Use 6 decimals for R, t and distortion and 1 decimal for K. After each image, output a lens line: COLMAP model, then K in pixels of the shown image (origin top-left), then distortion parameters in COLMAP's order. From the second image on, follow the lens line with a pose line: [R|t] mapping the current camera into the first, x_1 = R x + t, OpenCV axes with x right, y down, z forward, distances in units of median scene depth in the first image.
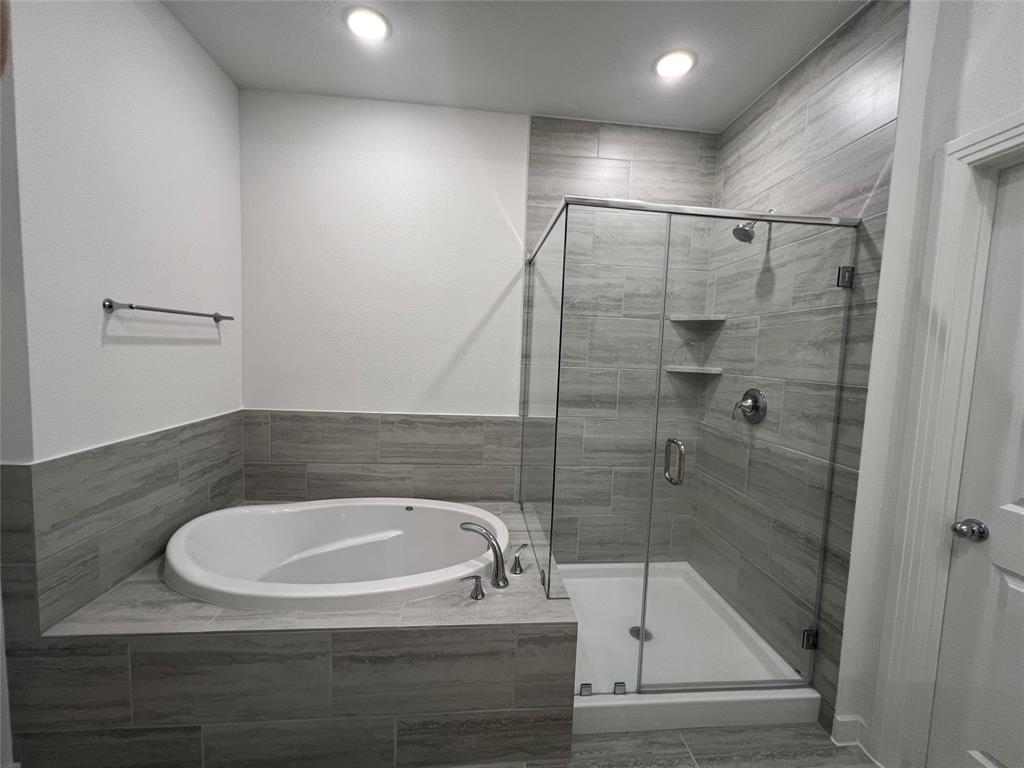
lens RADIAL K [[409.9, 0, 515.6], [0, 409.9, 382.8], [0, 0, 1]] dist [-0.002063, 0.001031]
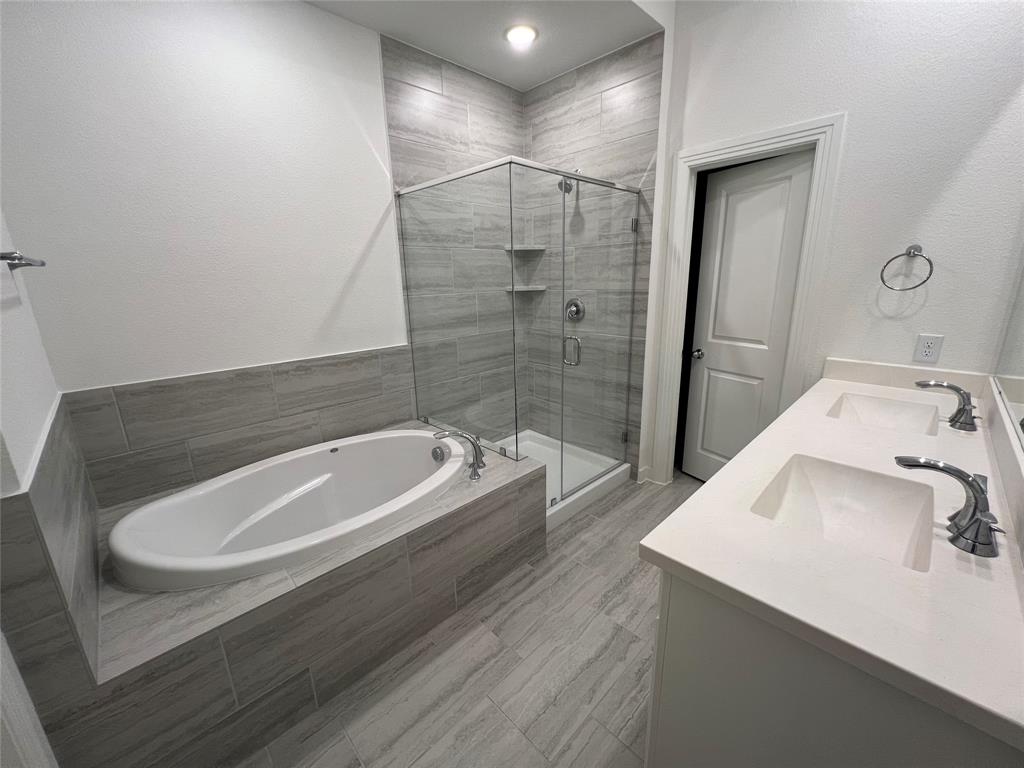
lens RADIAL K [[409.9, 0, 515.3], [0, 409.9, 381.9], [0, 0, 1]] dist [-0.002063, 0.001031]
pose [[0.775259, -0.211565, 0.595158, -0.534595], [0.098119, 0.971137, 0.217405, -0.036365], [-0.623976, -0.110149, 0.773642, -0.046347]]
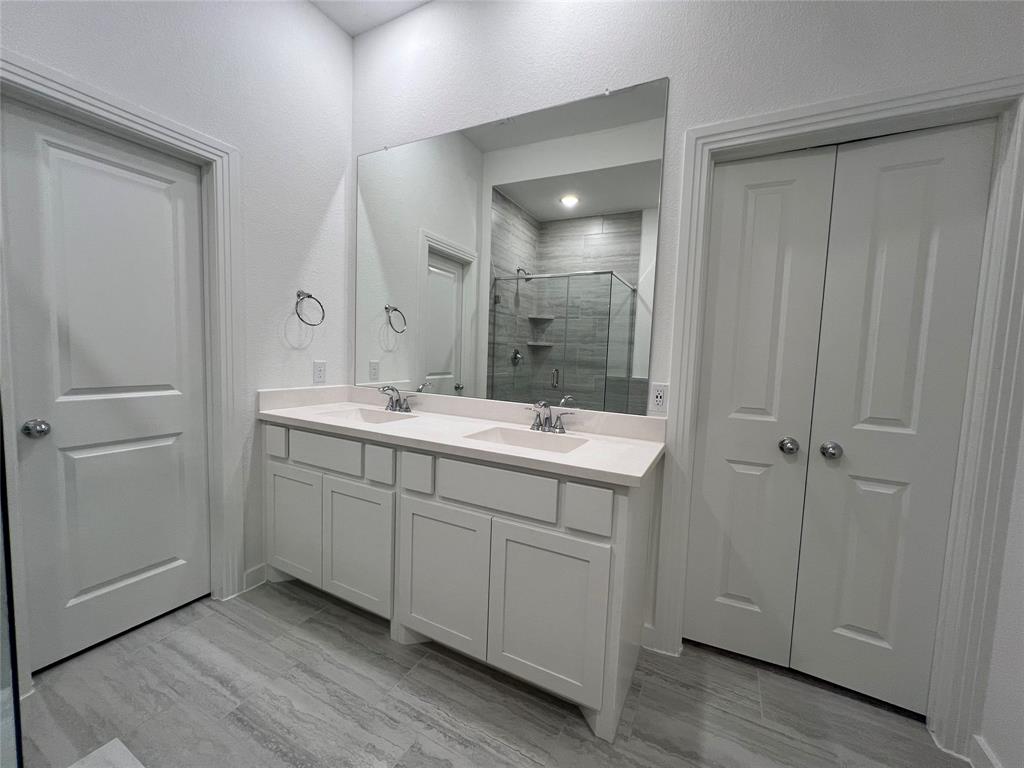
lens RADIAL K [[409.9, 0, 507.0], [0, 409.9, 387.0], [0, 0, 1]] dist [-0.002063, 0.001031]
pose [[-0.829255, -0.109596, 0.548019, -0.364986], [-0.018044, 0.985322, 0.169748, 0.013141], [-0.558579, 0.130876, -0.819061, 0.754497]]
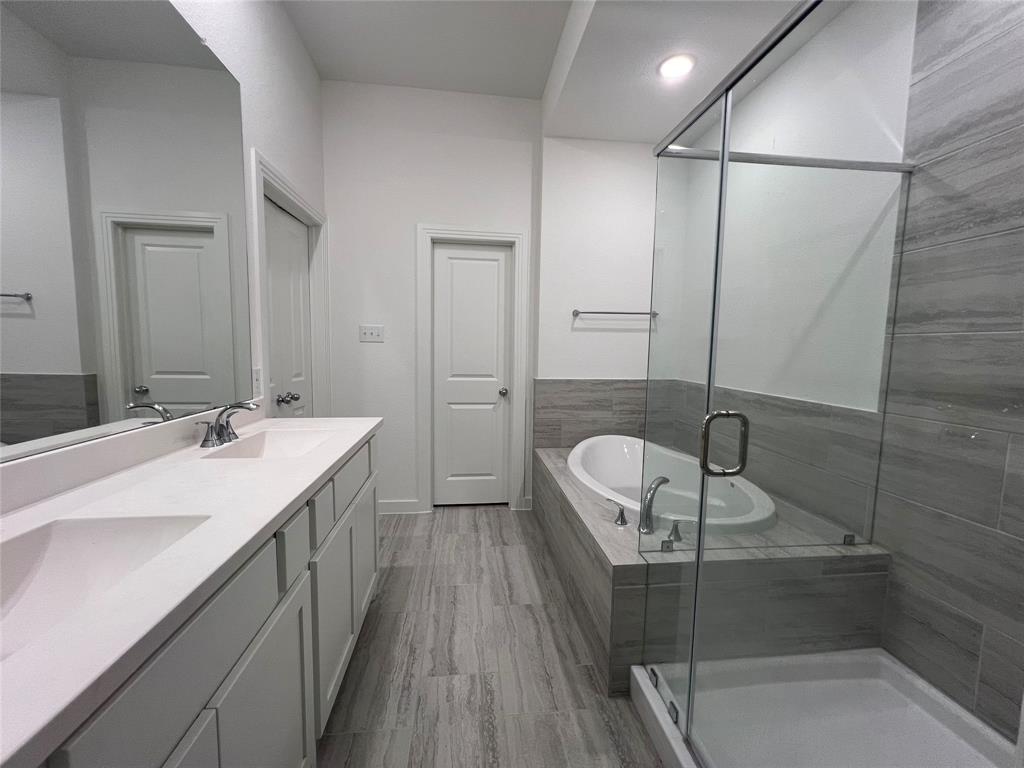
lens RADIAL K [[409.9, 0, 512.1], [0, 409.9, 385.0], [0, 0, 1]] dist [-0.002063, 0.001031]
pose [[0.020194, 0.054381, -0.998316, 0.796547], [-0.091937, 0.994390, 0.052308, 0.069754], [0.995560, 0.090726, 0.025080, 0.469505]]
